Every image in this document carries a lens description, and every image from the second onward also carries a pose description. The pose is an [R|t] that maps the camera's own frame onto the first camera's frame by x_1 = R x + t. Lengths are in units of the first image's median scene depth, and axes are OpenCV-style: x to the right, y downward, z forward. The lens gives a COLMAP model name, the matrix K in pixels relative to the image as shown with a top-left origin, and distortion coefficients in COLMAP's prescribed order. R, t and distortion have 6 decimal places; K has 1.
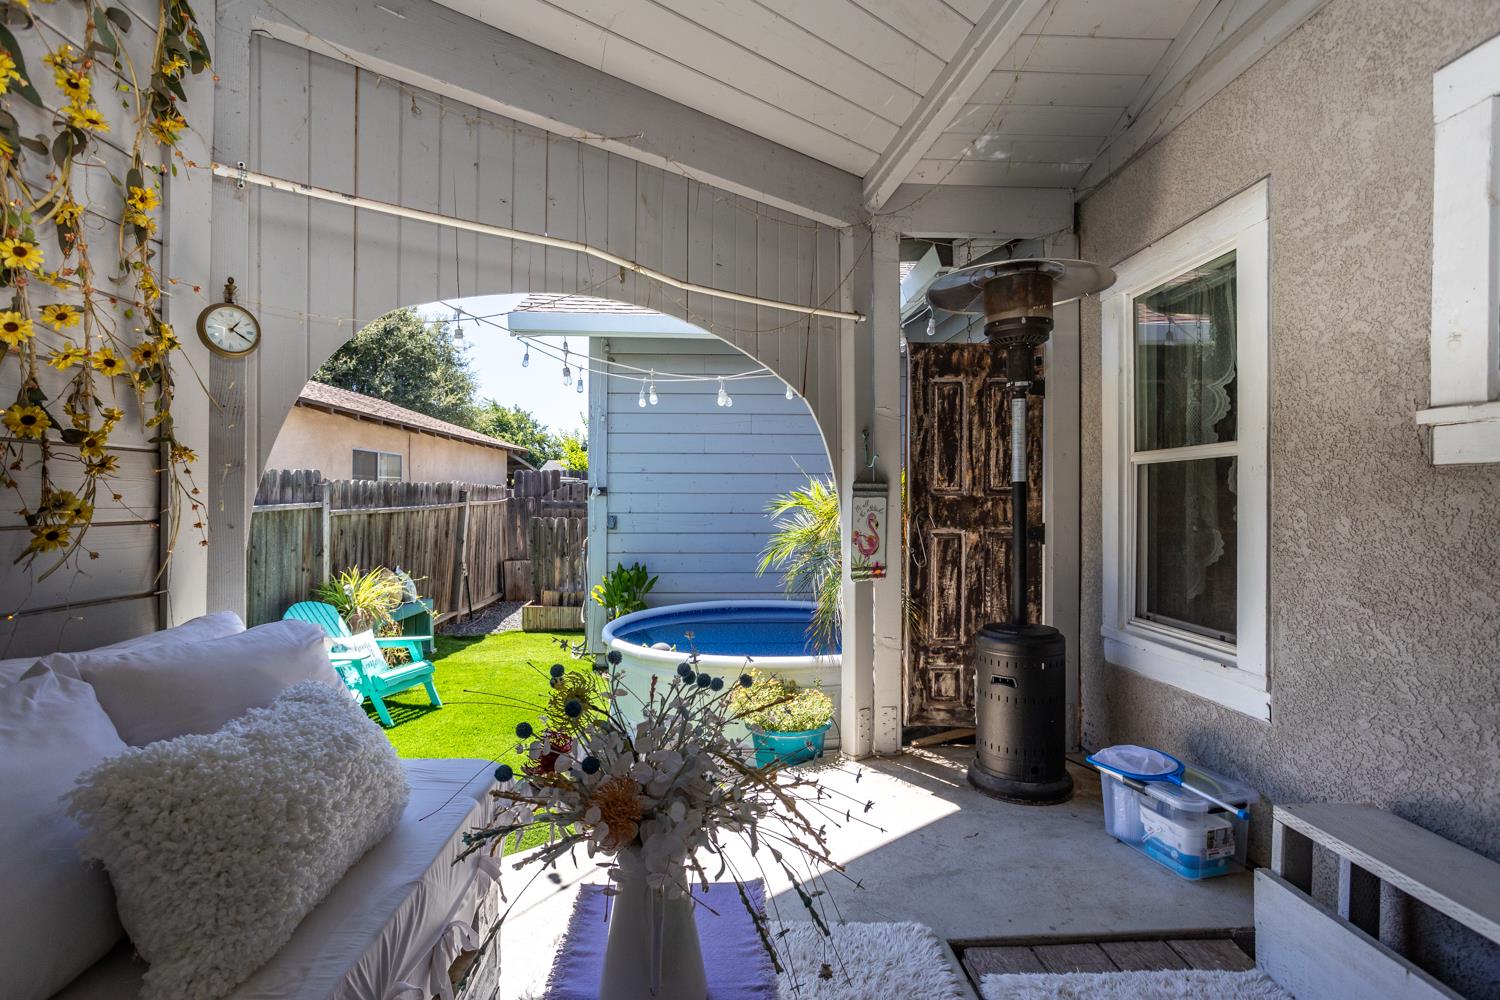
lens RADIAL K [[739.9, 0, 727.4], [0, 739.9, 488.1], [0, 0, 1]] dist [-0.053247, 0.035490]
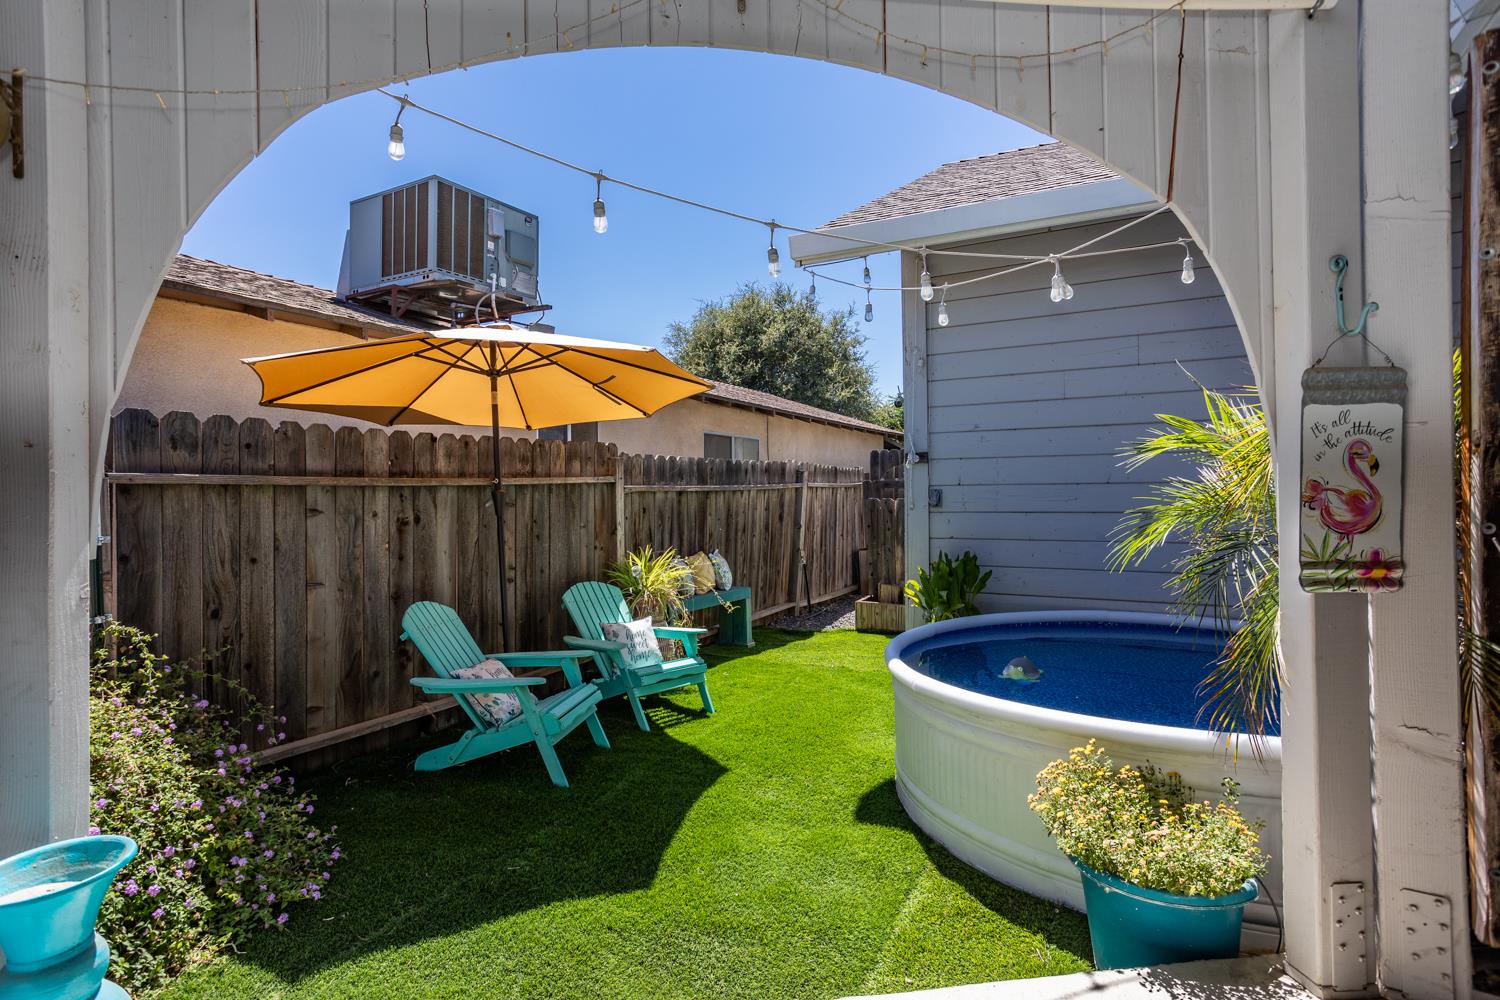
lens RADIAL K [[739.9, 0, 727.4], [0, 739.9, 488.1], [0, 0, 1]] dist [-0.053247, 0.035490]
pose [[0.855649, -0.012203, -0.517413, 0.055405], [0.015676, 0.999874, 0.002341, 0.032024], [0.517319, -0.010114, 0.855733, 0.248455]]
